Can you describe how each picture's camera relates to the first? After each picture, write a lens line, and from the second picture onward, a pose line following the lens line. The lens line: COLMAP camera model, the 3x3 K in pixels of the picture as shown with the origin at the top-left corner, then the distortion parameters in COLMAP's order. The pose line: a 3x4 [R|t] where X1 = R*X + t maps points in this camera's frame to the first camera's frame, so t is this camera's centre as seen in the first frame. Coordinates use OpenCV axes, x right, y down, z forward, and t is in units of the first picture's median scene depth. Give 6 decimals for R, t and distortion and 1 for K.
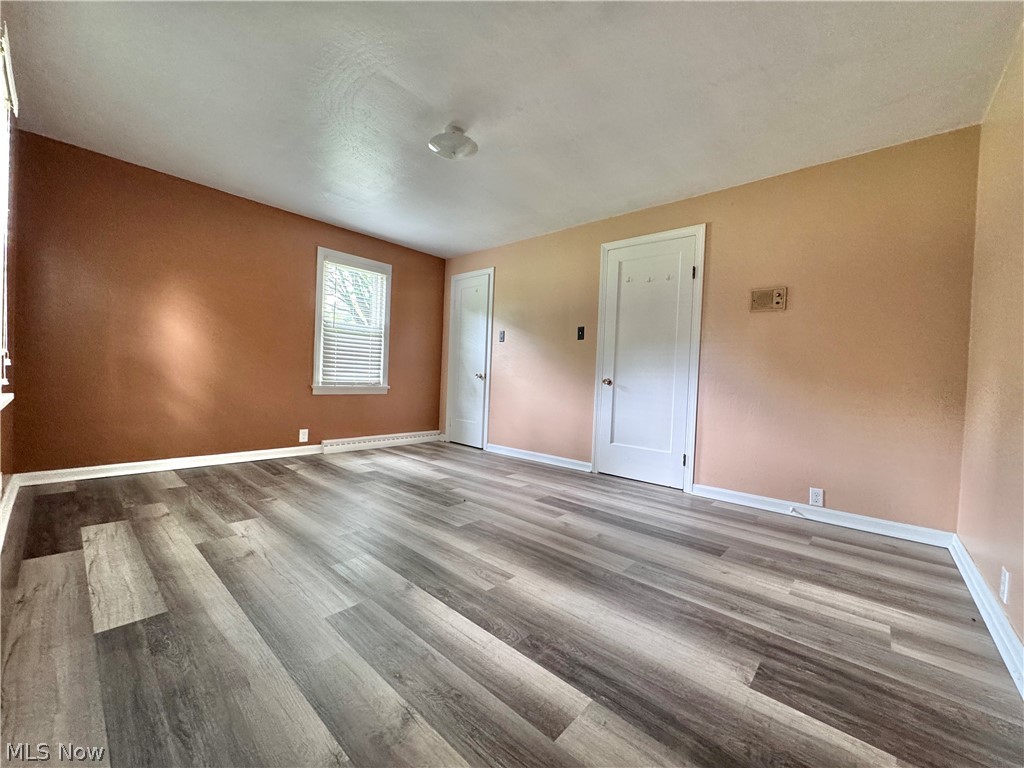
lens RADIAL K [[405.1, 0, 515.2], [0, 405.1, 383.5], [0, 0, 1]] dist [0.001160, 0.000677]
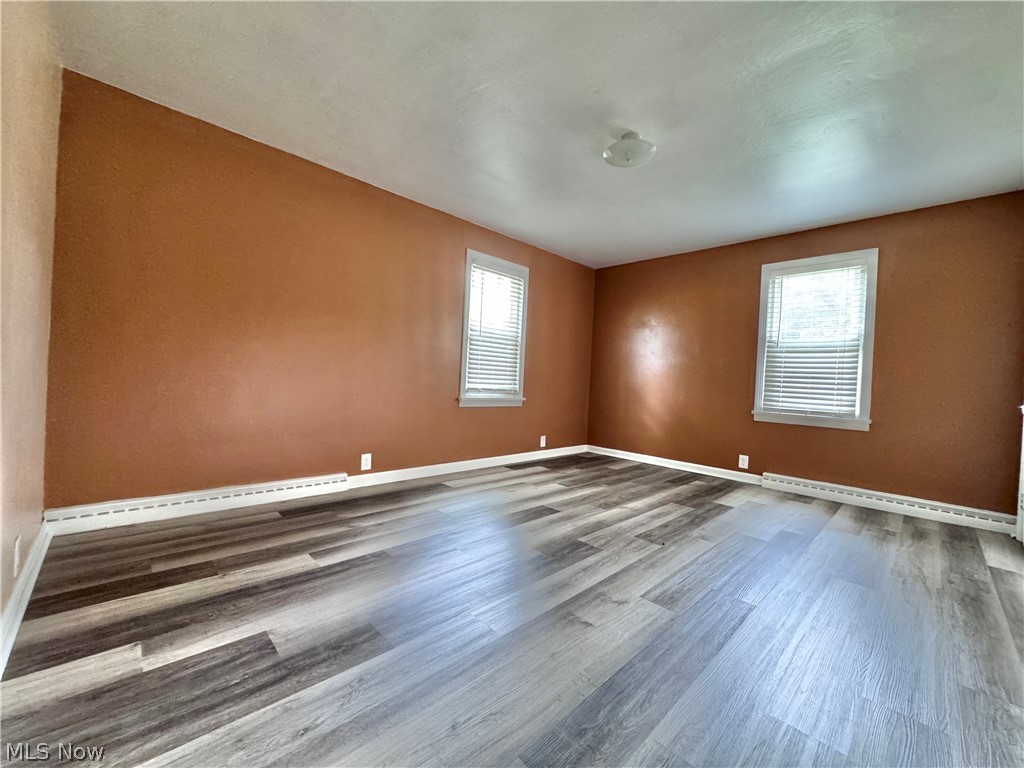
lens RADIAL K [[408.0, 0, 511.7], [0, 408.0, 382.1], [0, 0, 1]] dist [-0.001587, -0.000064]
pose [[-0.070492, -0.038359, -0.996775, 0.873474], [-0.069351, 0.997031, -0.033464, 0.015684], [0.995099, 0.066769, -0.072943, 0.884283]]
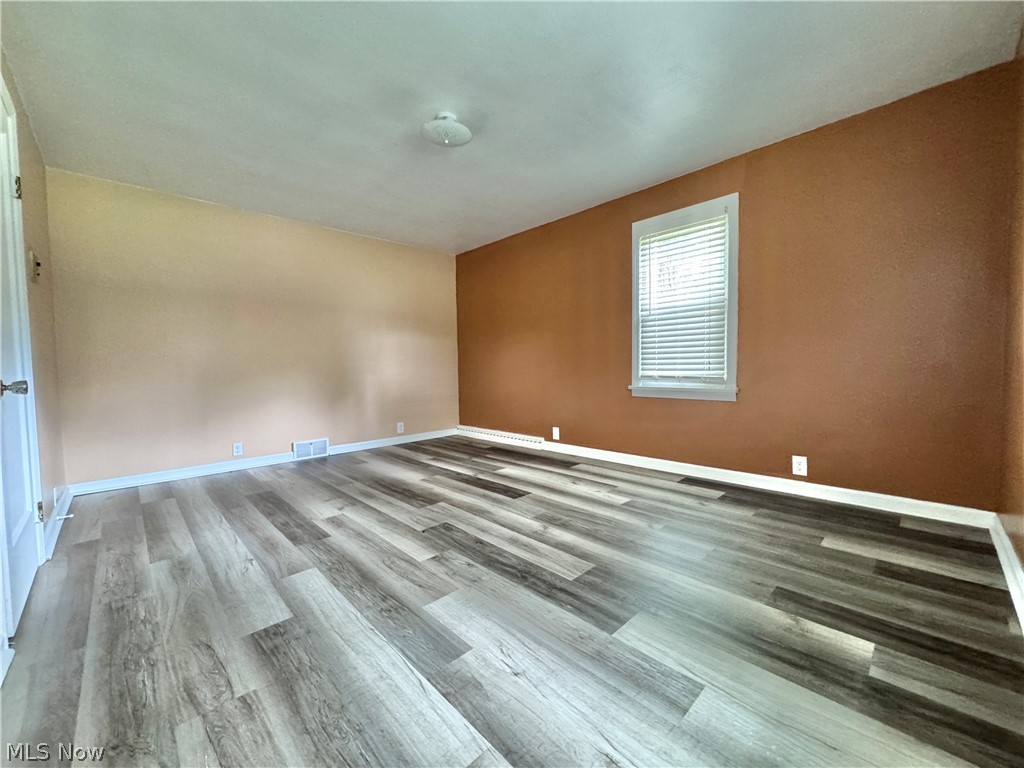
lens RADIAL K [[405.1, 0, 515.2], [0, 405.1, 383.5], [0, 0, 1]] dist [0.001160, 0.000677]
pose [[-0.997137, -0.022815, 0.072087, -0.425614], [-0.017954, 0.997566, 0.067372, -0.068518], [-0.073448, 0.065885, -0.995120, 2.113424]]
